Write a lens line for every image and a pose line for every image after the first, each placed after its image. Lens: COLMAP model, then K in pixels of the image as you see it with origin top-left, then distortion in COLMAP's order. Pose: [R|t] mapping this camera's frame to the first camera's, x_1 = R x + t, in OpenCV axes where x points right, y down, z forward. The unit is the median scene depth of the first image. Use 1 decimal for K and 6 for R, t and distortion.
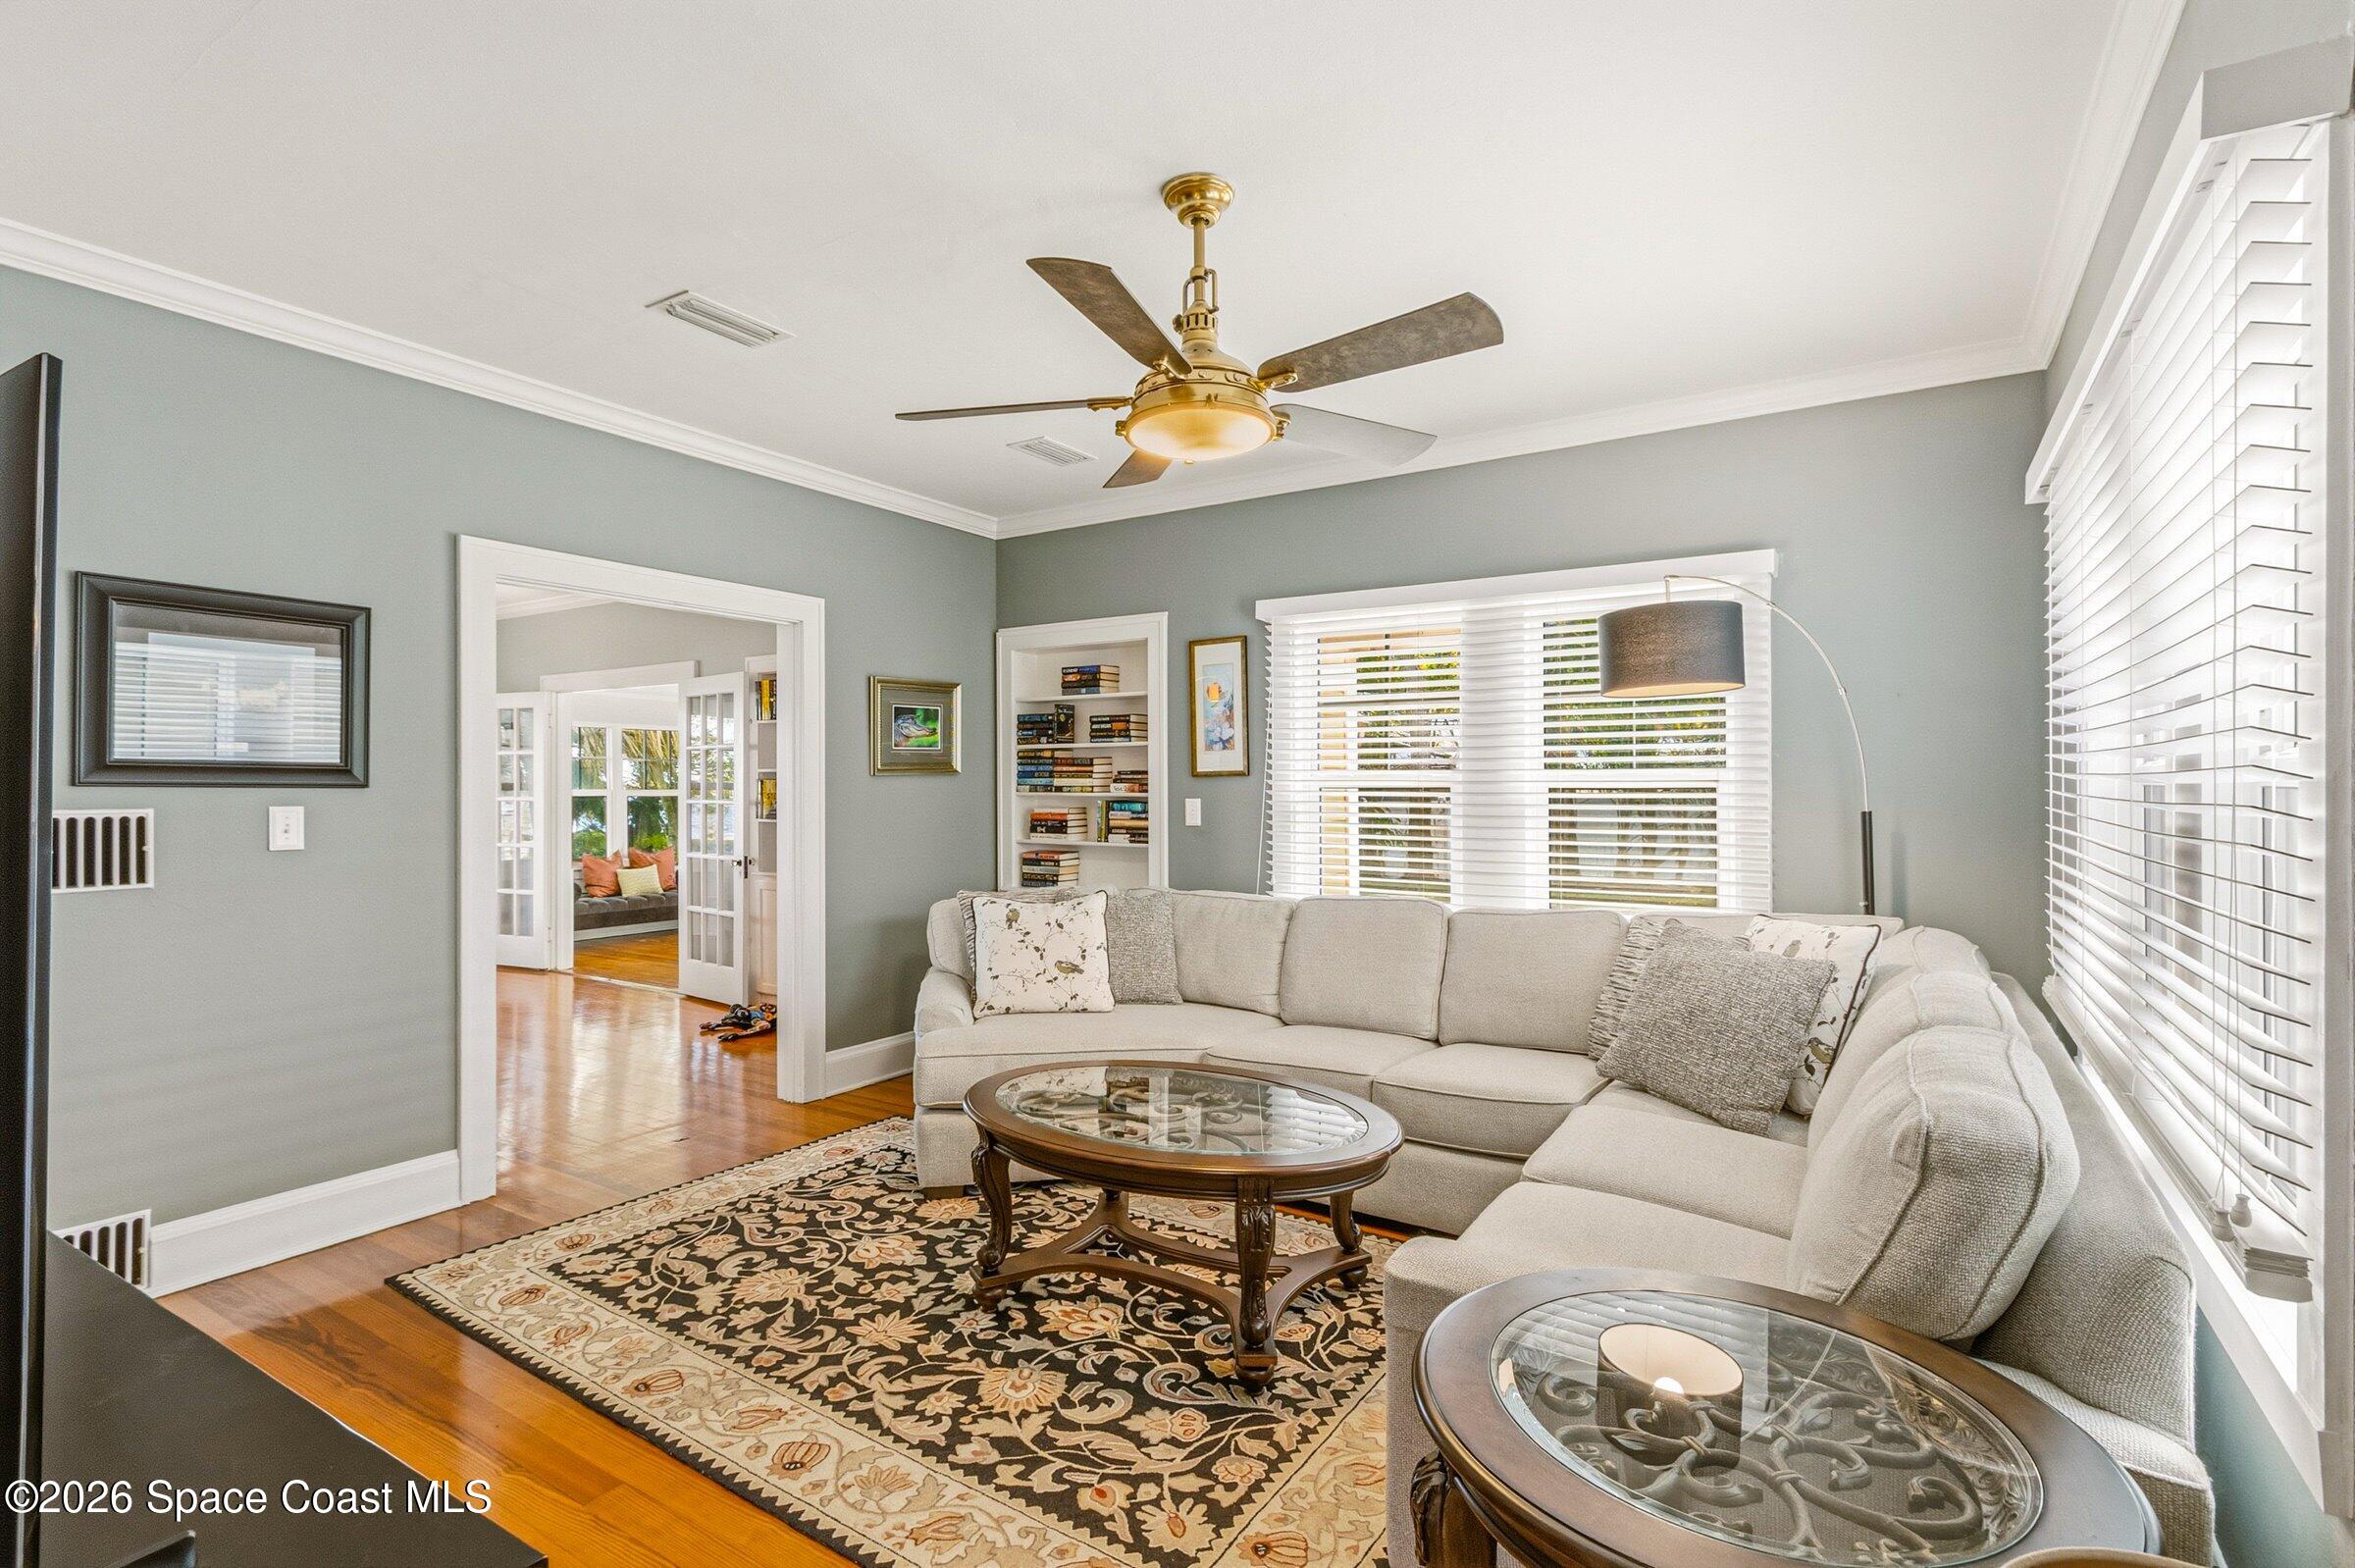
lens RADIAL K [[1100.0, 0, 1164.3], [0, 1100.0, 786.6], [0, 0, 1]] dist [0.010304, -0.000174]
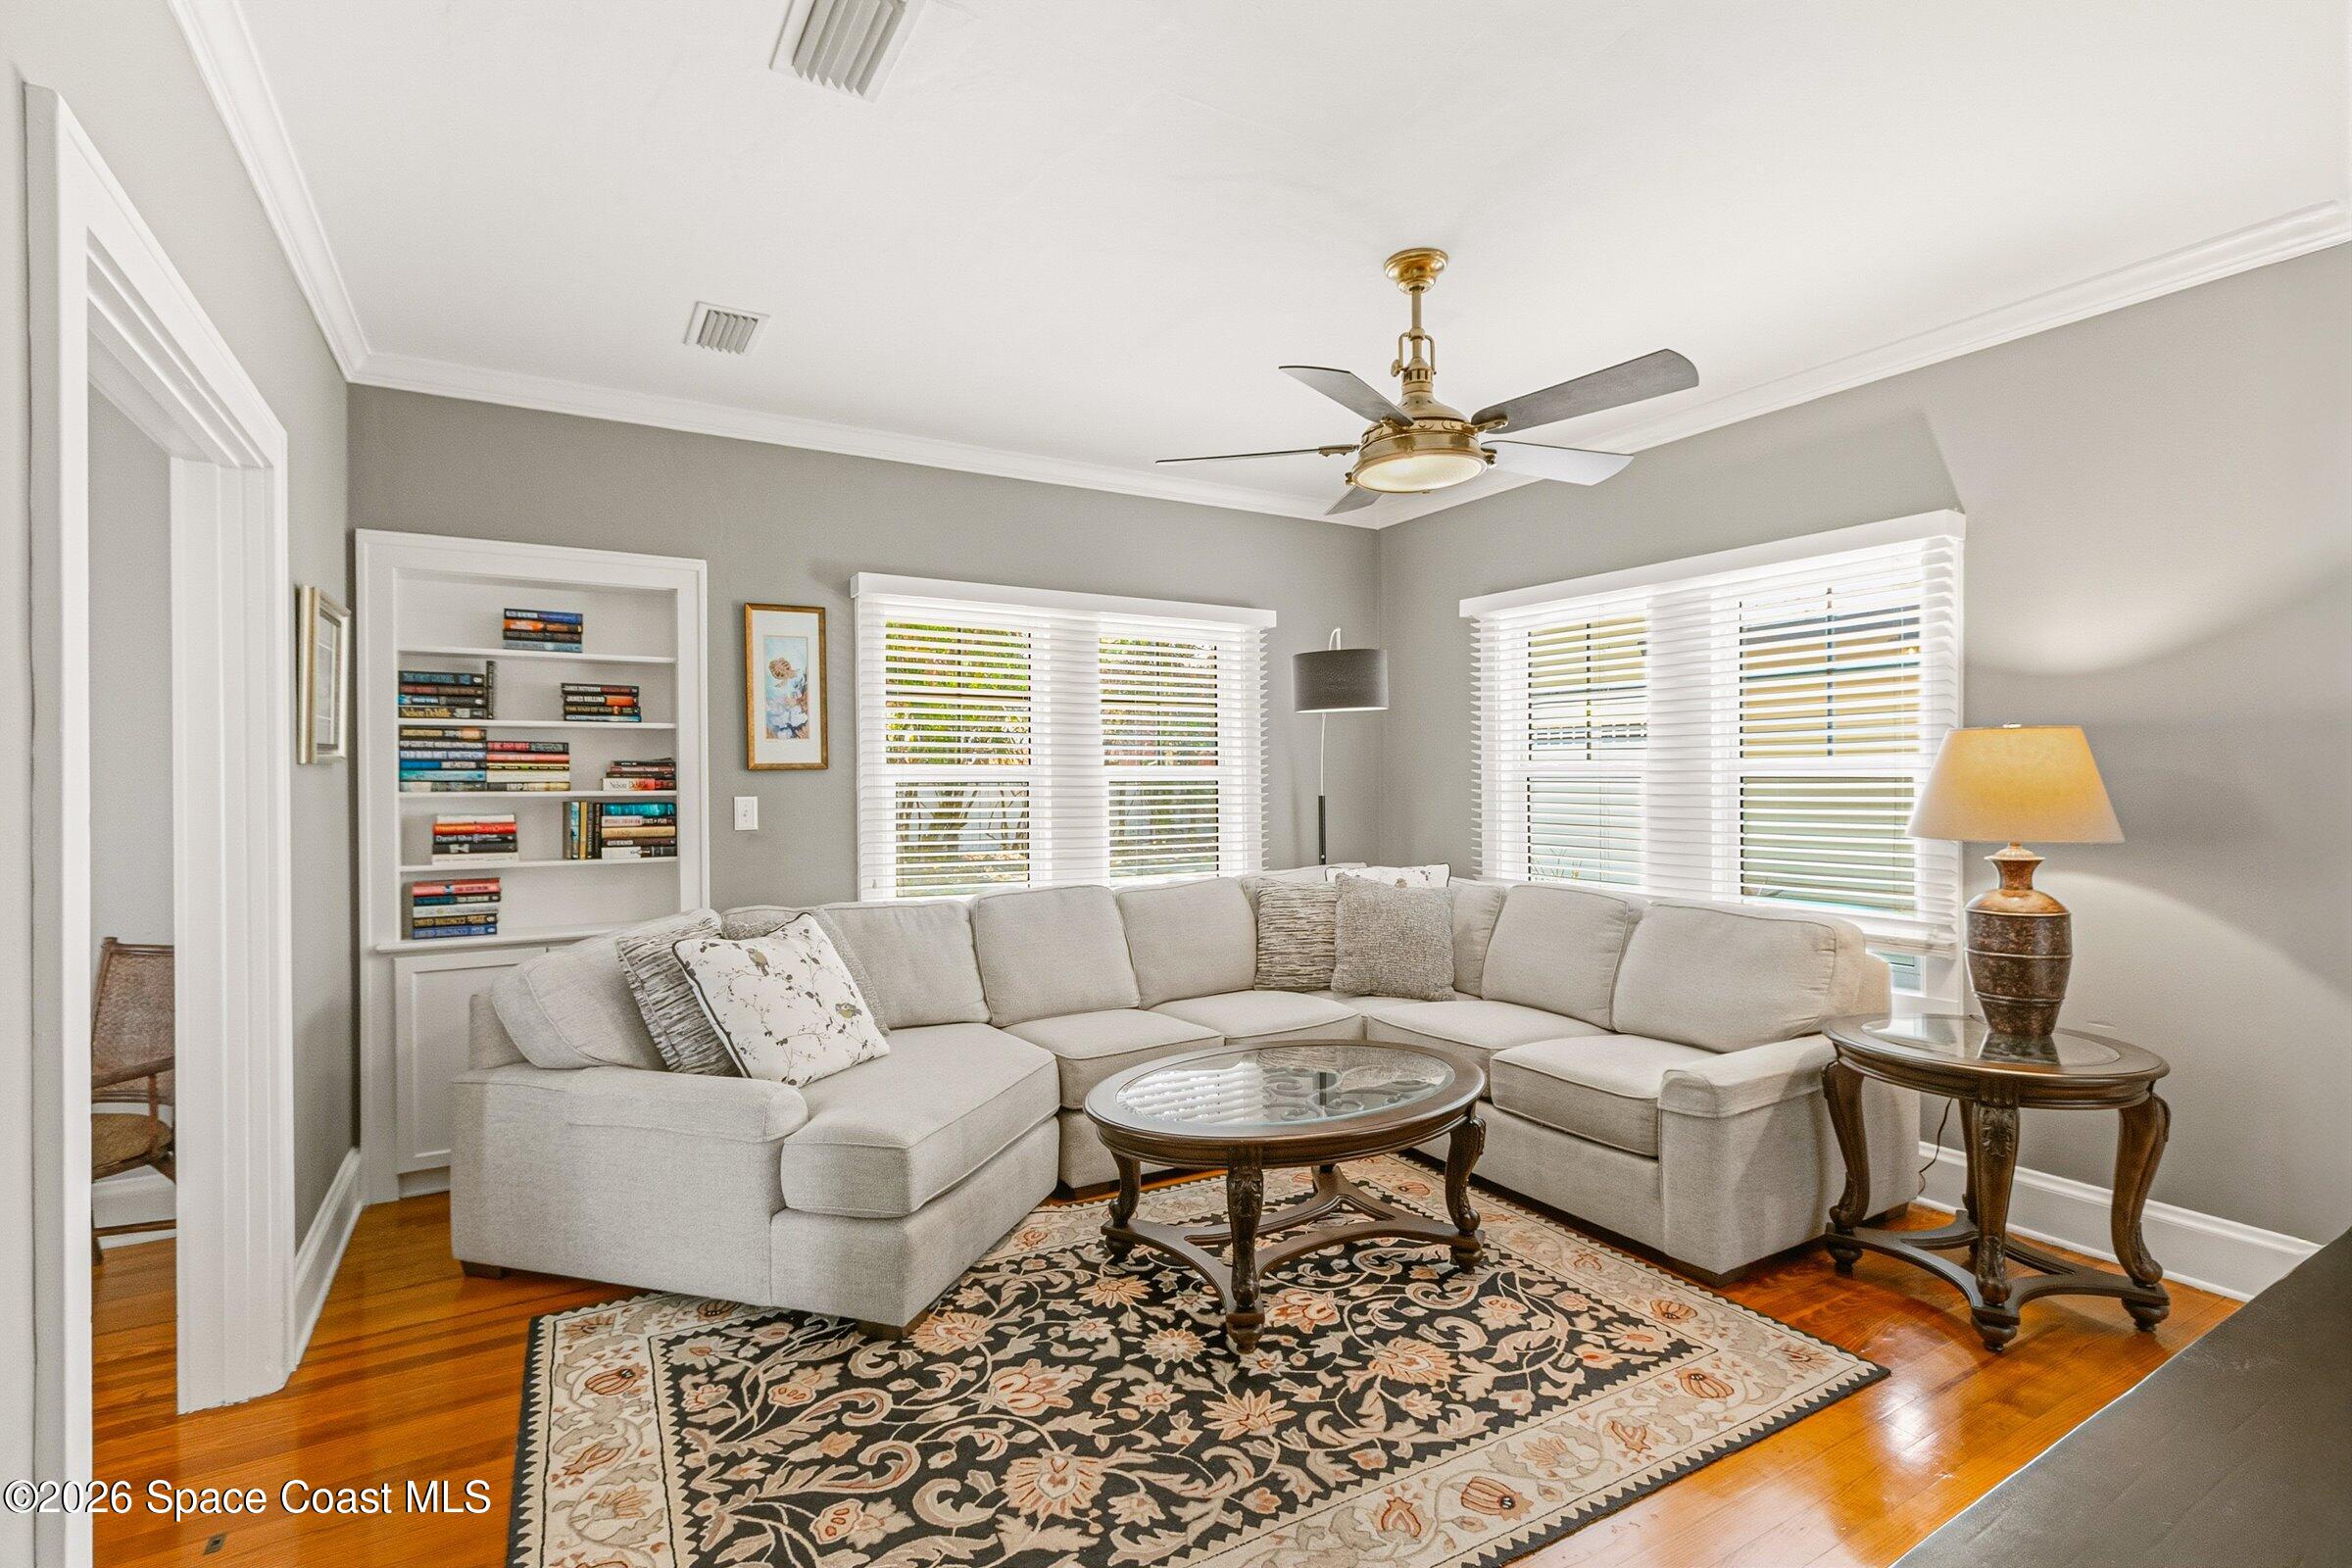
lens RADIAL K [[1098.6, 0, 1162.7], [0, 1098.6, 777.1], [0, 0, 1]] dist [0.010304, -0.000174]
pose [[0.449696, 0.000101, 0.893182, -0.894117], [0.004385, 0.999988, -0.002320, -0.000436], [-0.893171, 0.004960, 0.449690, 0.572938]]
